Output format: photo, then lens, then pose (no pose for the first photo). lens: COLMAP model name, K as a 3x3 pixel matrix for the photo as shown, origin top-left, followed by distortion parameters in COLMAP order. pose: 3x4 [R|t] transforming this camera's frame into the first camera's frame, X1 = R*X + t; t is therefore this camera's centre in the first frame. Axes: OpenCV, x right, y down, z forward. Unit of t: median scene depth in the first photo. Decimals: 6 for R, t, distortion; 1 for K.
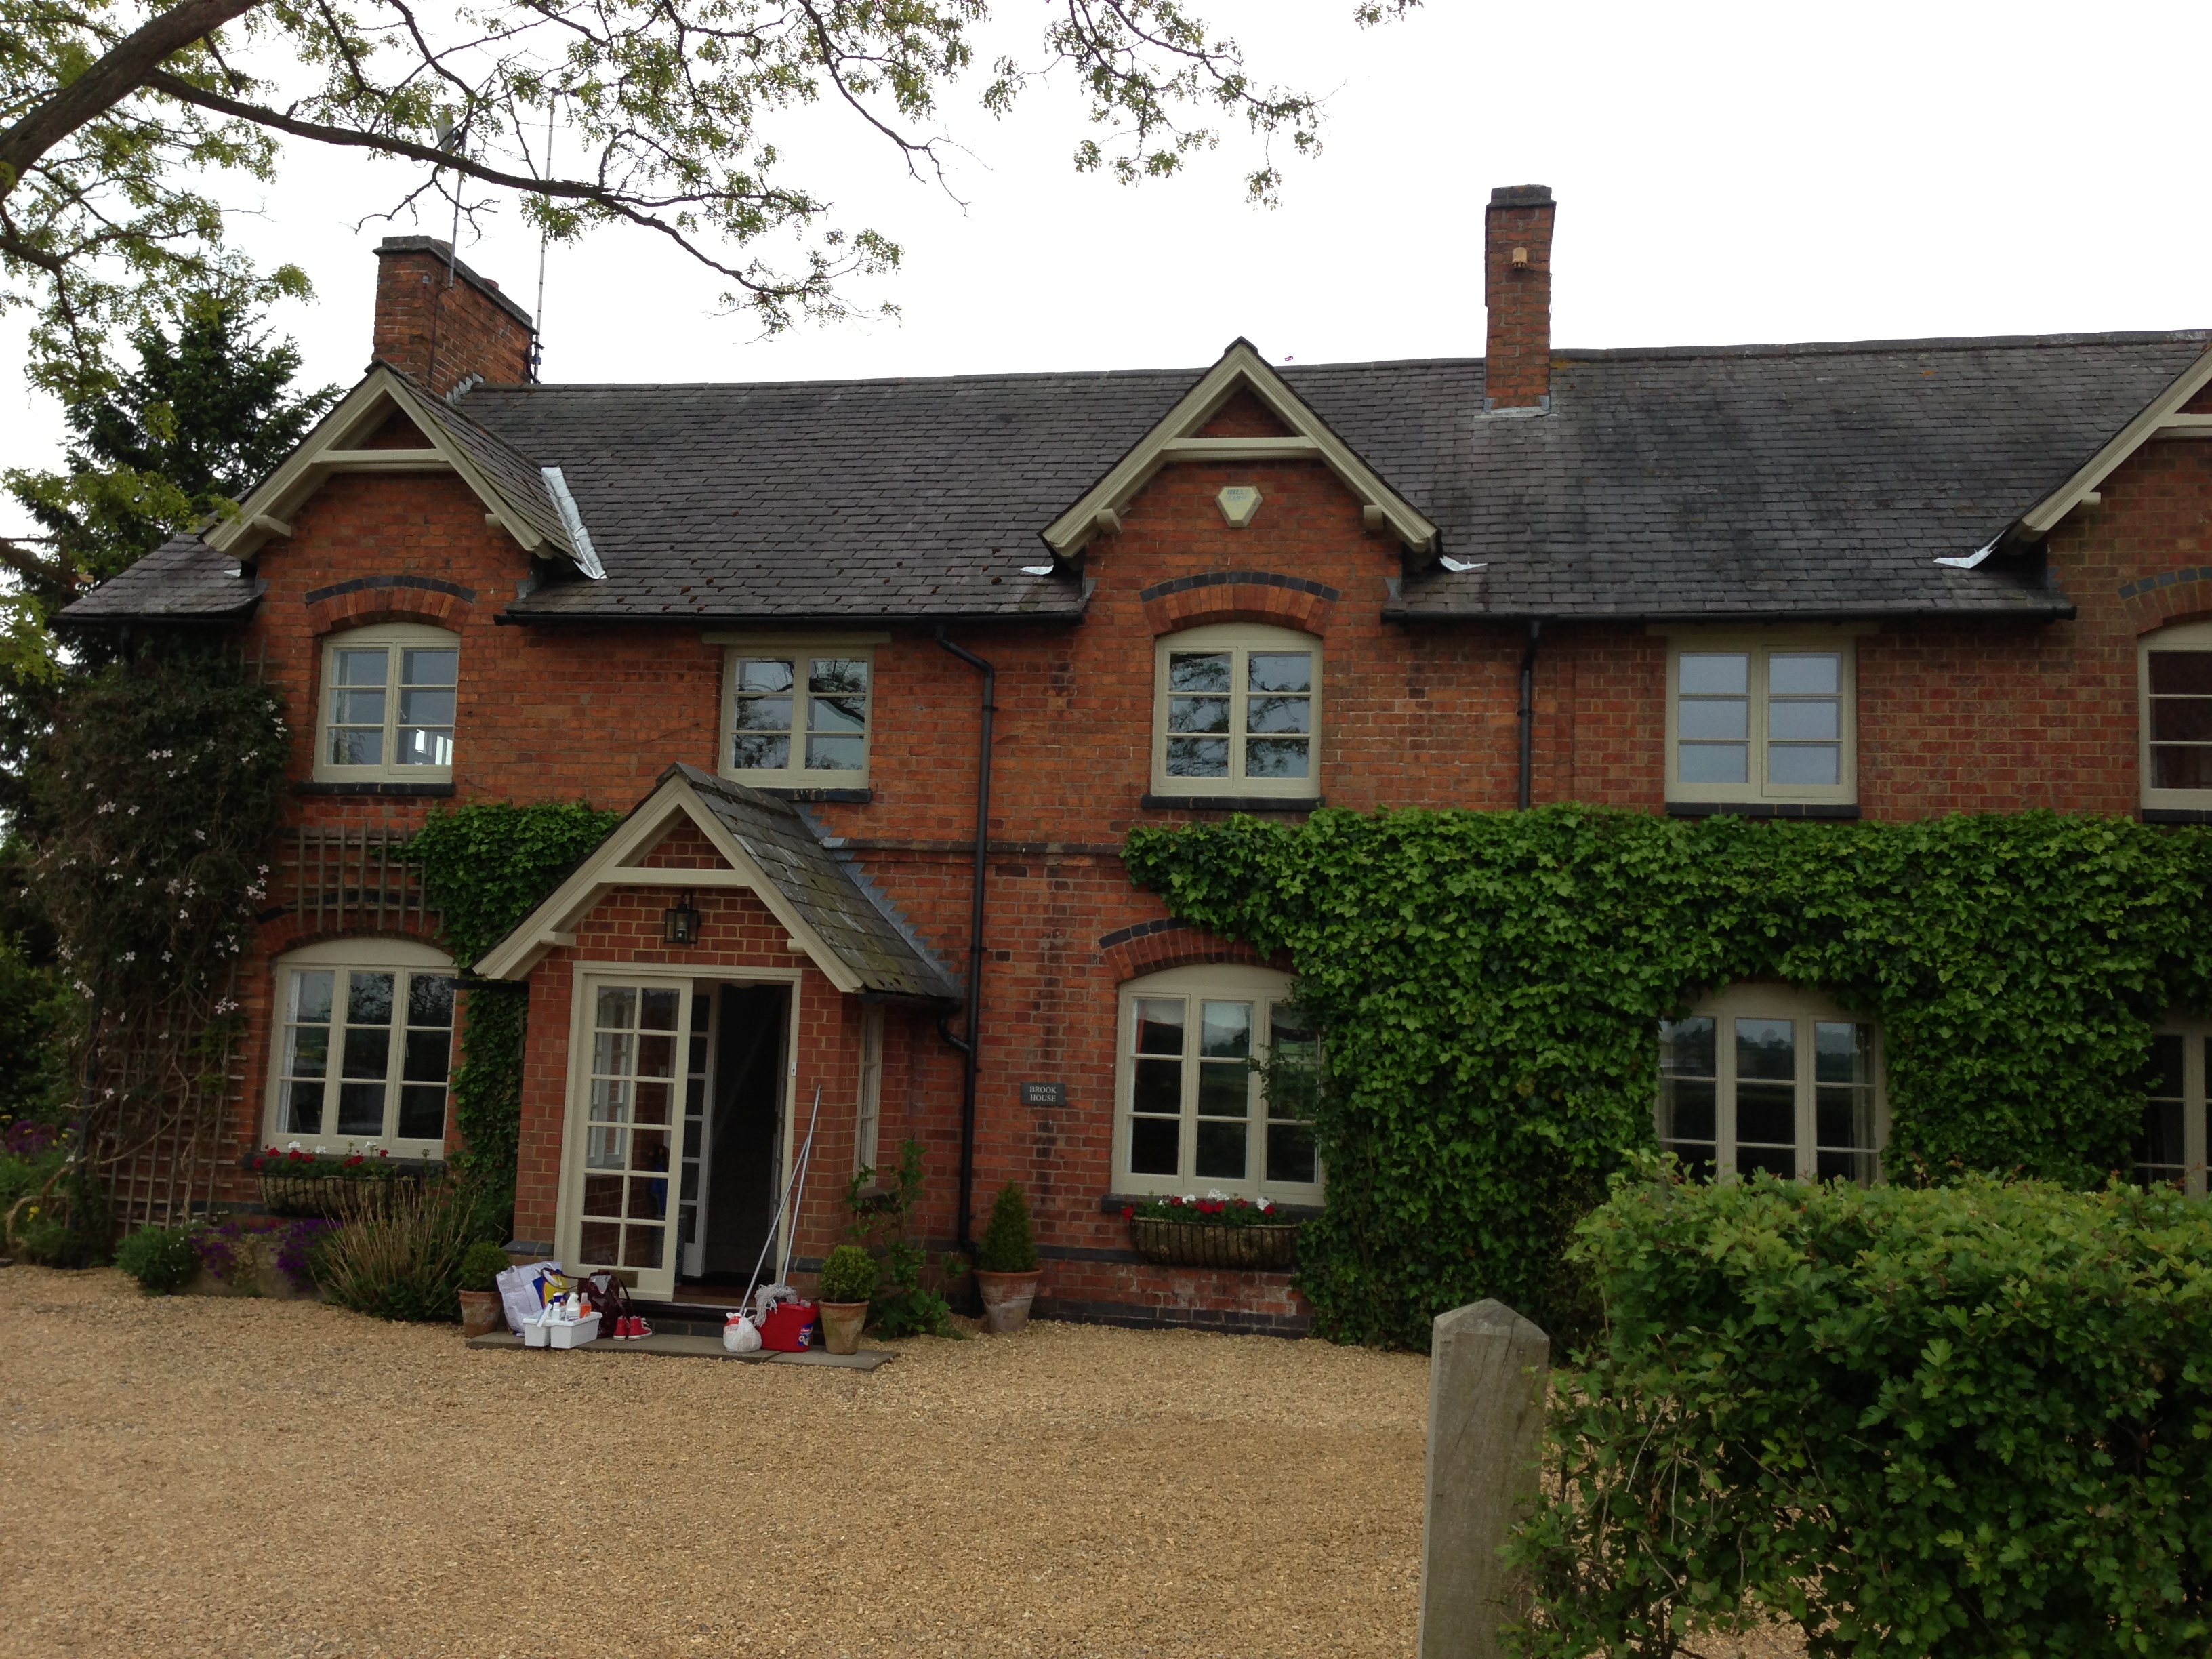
lens RADIAL K [[1956.3, 0, 1106.0], [0, 1956.3, 838.9], [0, 0, 1]] dist [0.119303, -0.218251]
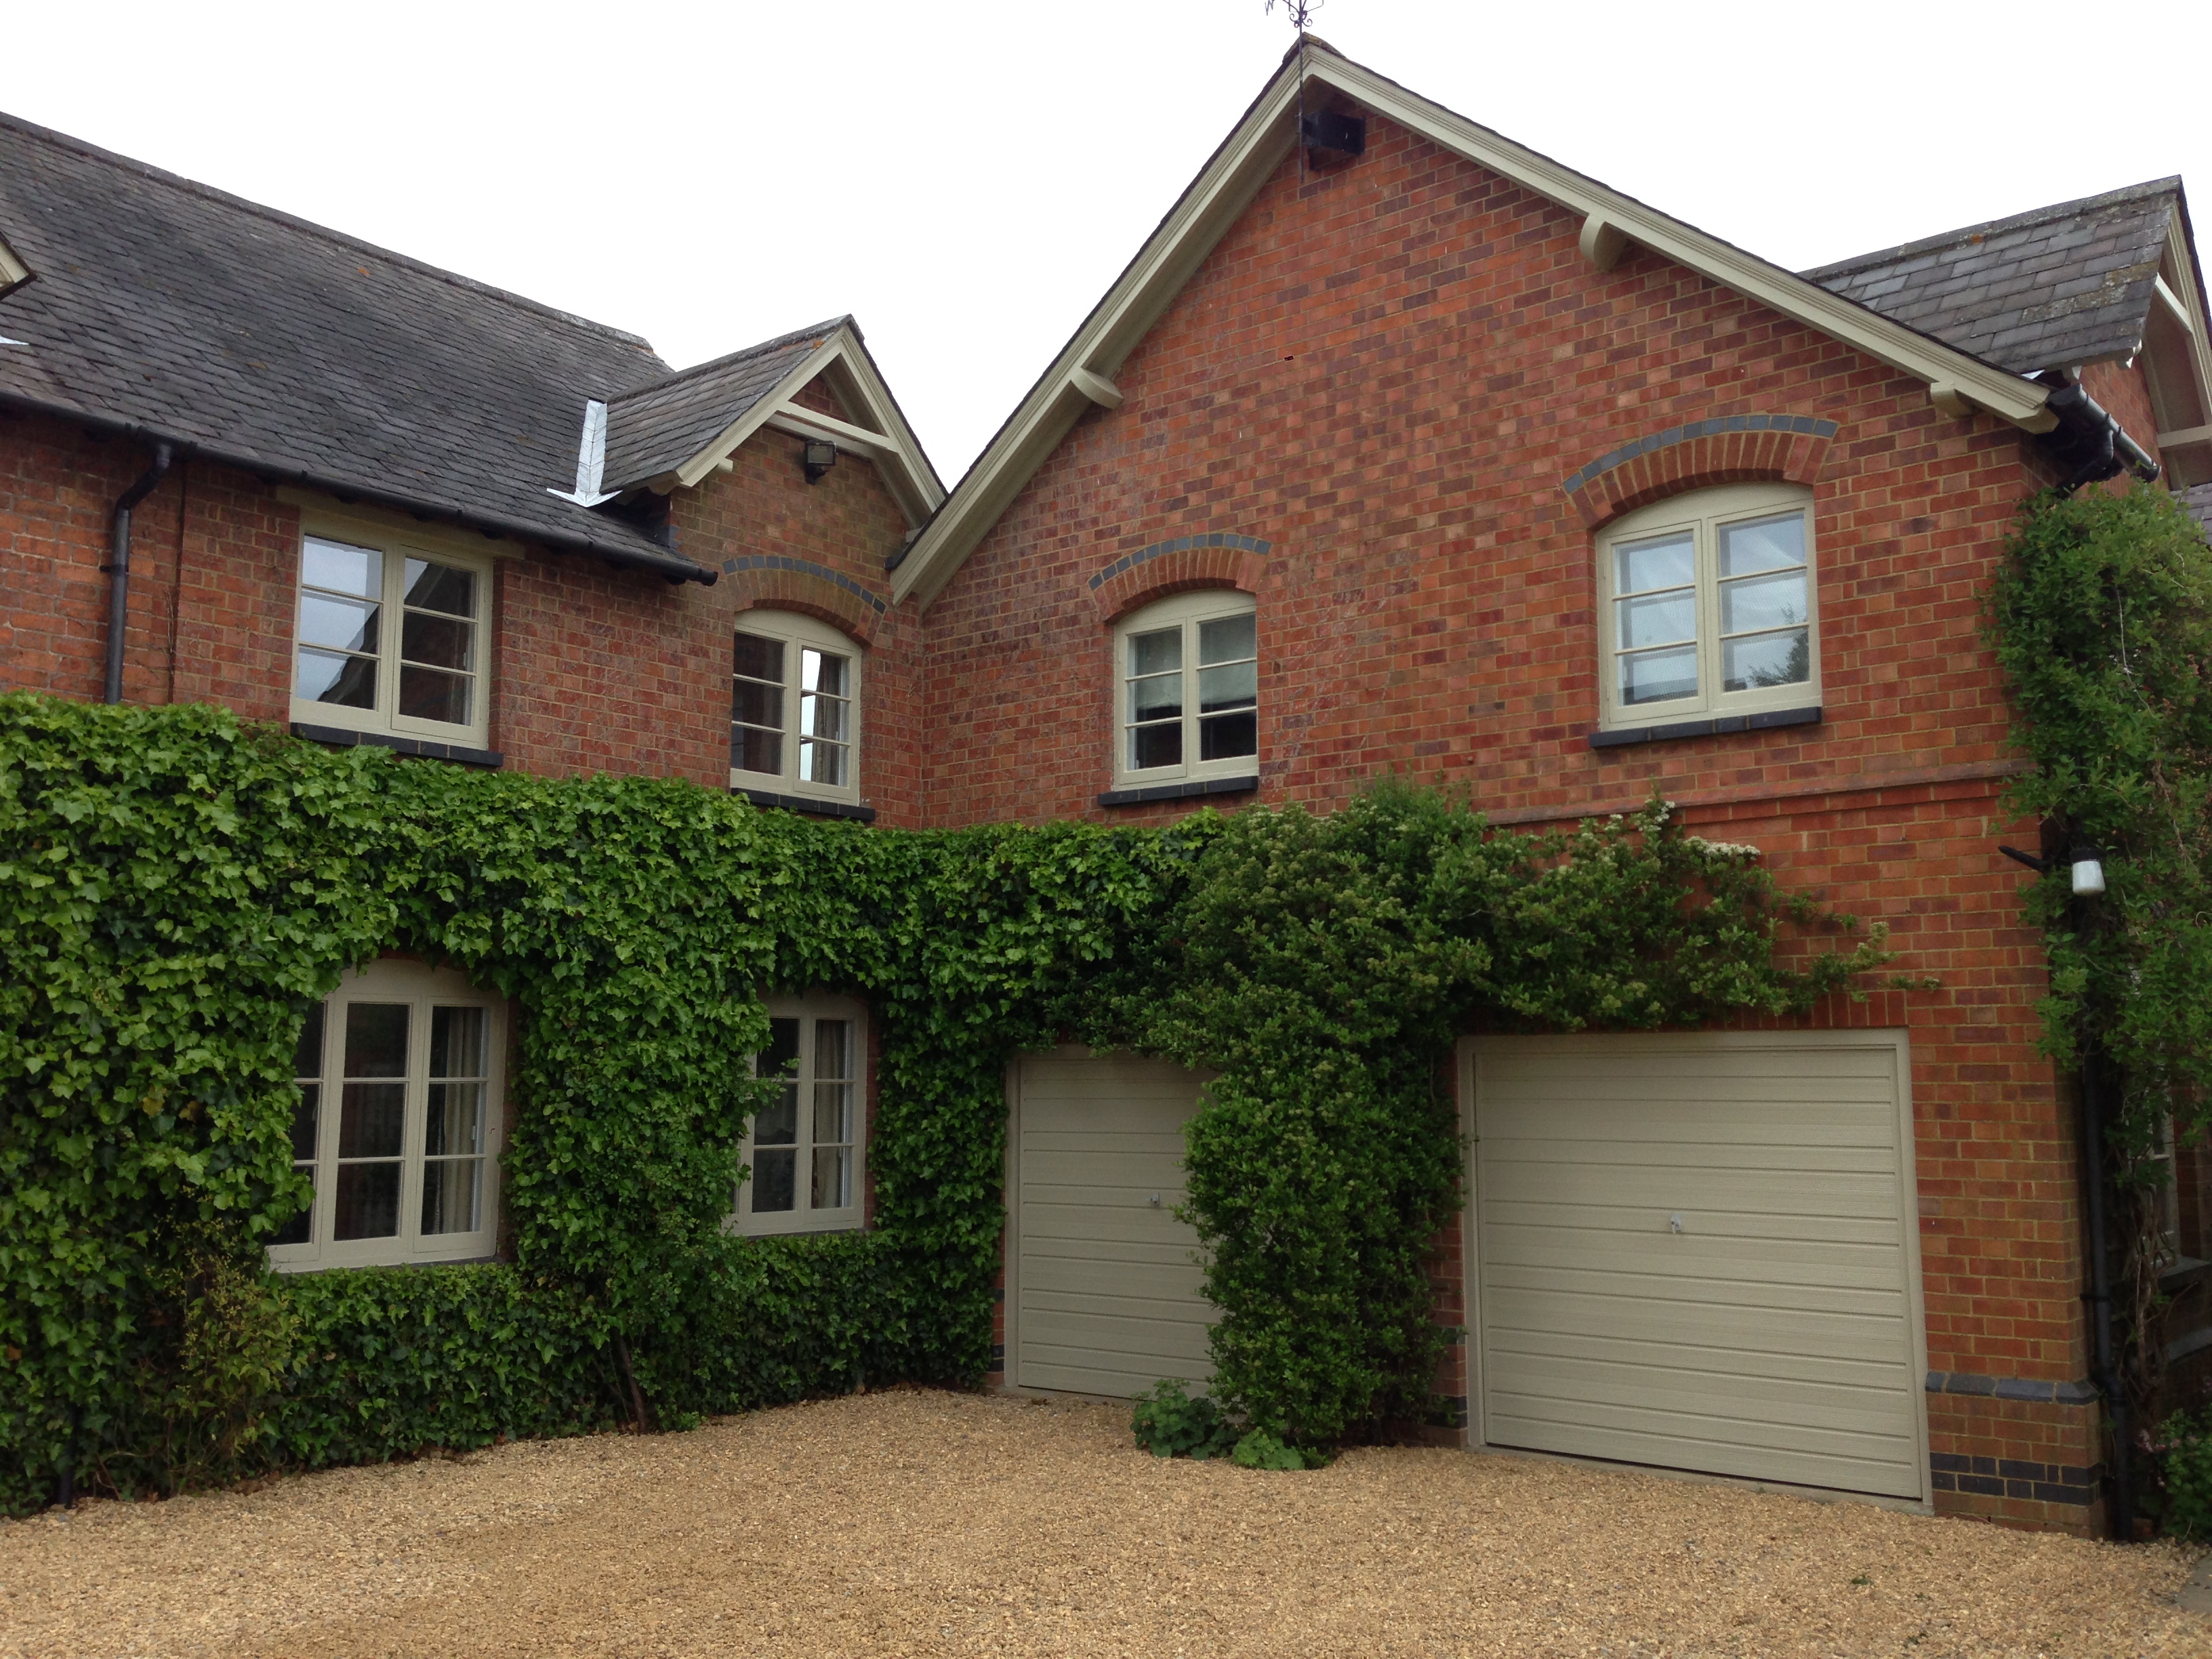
lens RADIAL K [[1956.3, 0, 1106.0], [0, 1956.3, 838.9], [0, 0, 1]] dist [0.119303, -0.218251]
pose [[0.472049, 0.069999, 0.878789, -0.253634], [-0.074165, 0.996462, -0.039534, 0.035742], [-0.878447, -0.046513, 0.475571, 0.373291]]
